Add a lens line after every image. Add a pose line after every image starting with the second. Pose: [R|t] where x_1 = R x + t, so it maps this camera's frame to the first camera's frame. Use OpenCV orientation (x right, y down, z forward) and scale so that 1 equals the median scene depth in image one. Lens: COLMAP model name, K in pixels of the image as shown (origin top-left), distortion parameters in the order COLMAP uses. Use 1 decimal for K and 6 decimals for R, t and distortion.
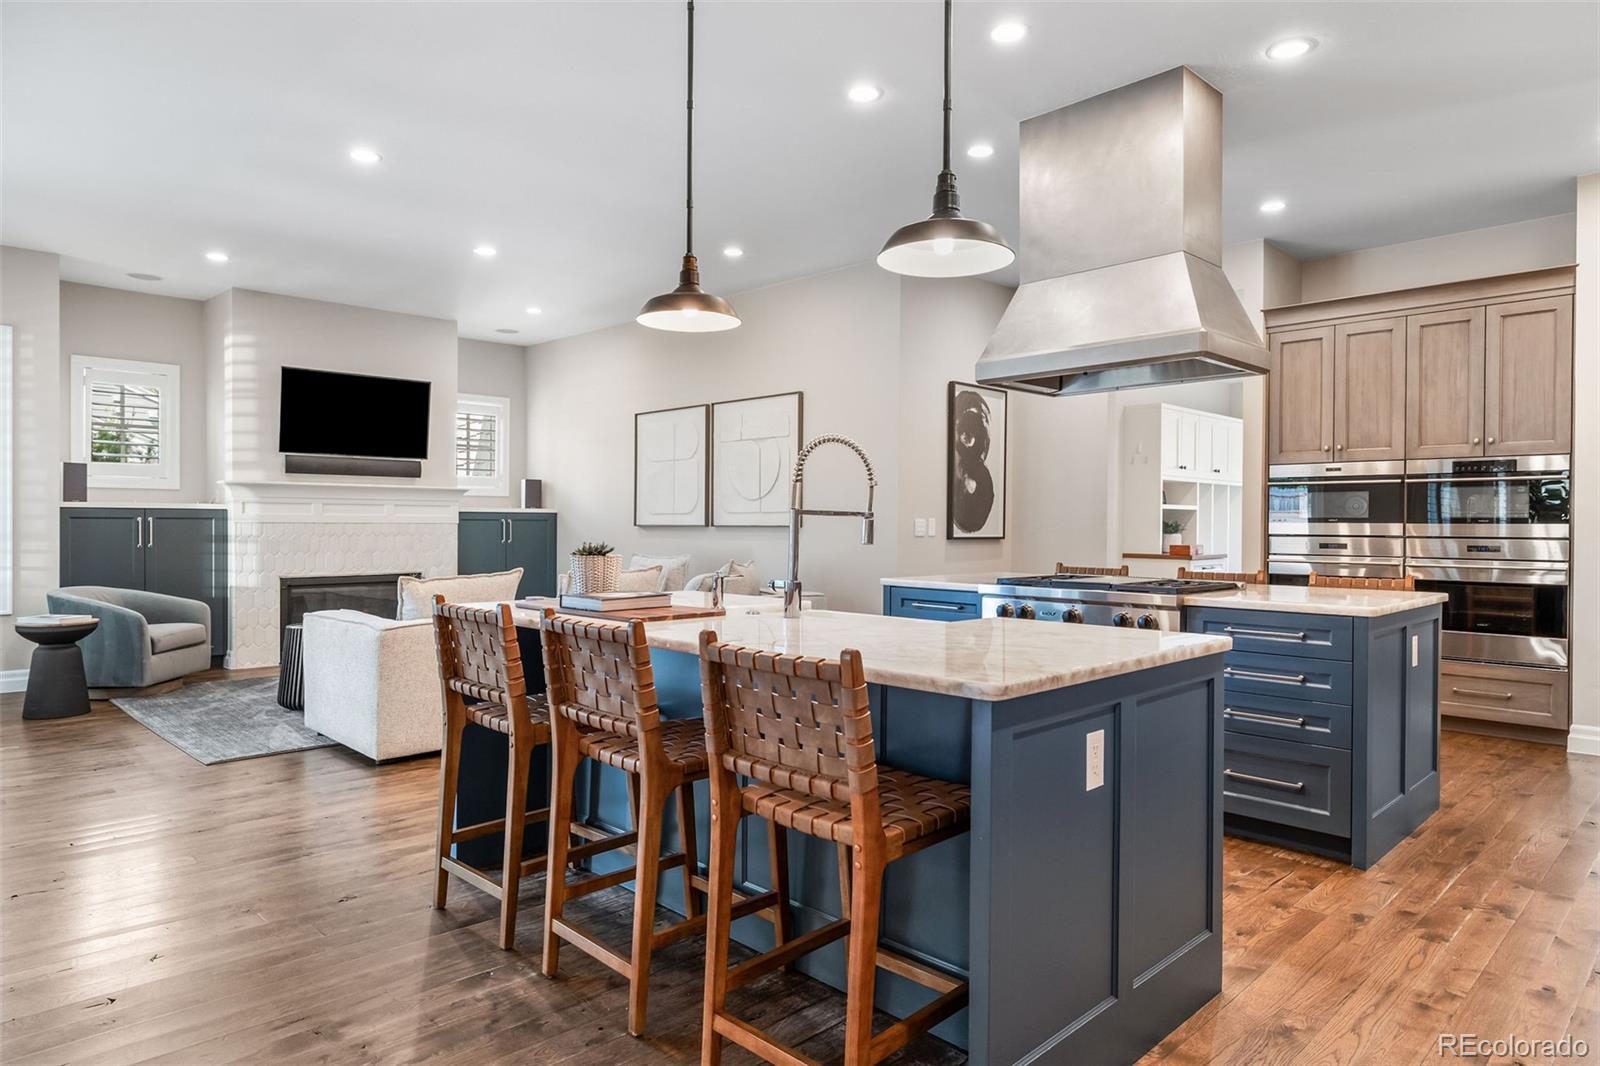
lens RADIAL K [[964.6, 0, 794.7], [0, 964.6, 533.1], [0, 0, 1]] dist [-0.003078, 0.000773]
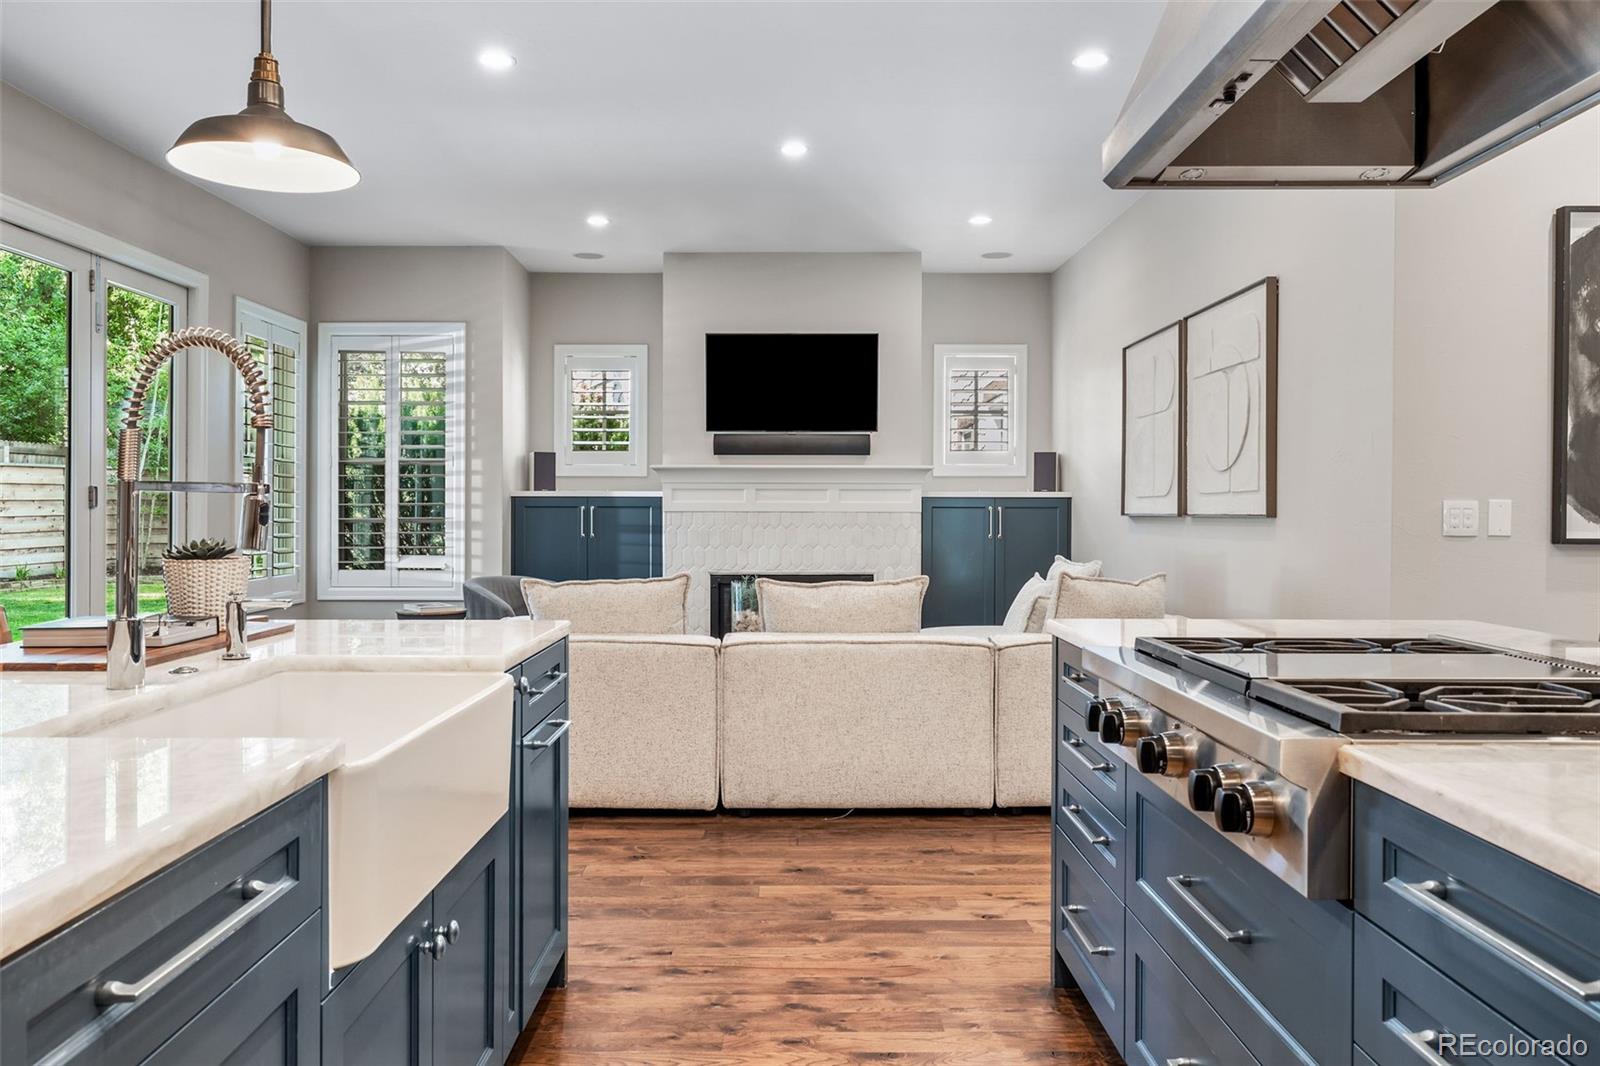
lens RADIAL K [[1165.9, 0, 791.2], [0, 1165.9, 504.5], [0, 0, 1]] dist [-0.000377, 0.000159]
pose [[0.714493, -0.006653, -0.699611, 0.314551], [-0.007165, 0.999833, -0.016826, -0.000050], [0.699606, 0.017035, 0.714326, 0.354766]]
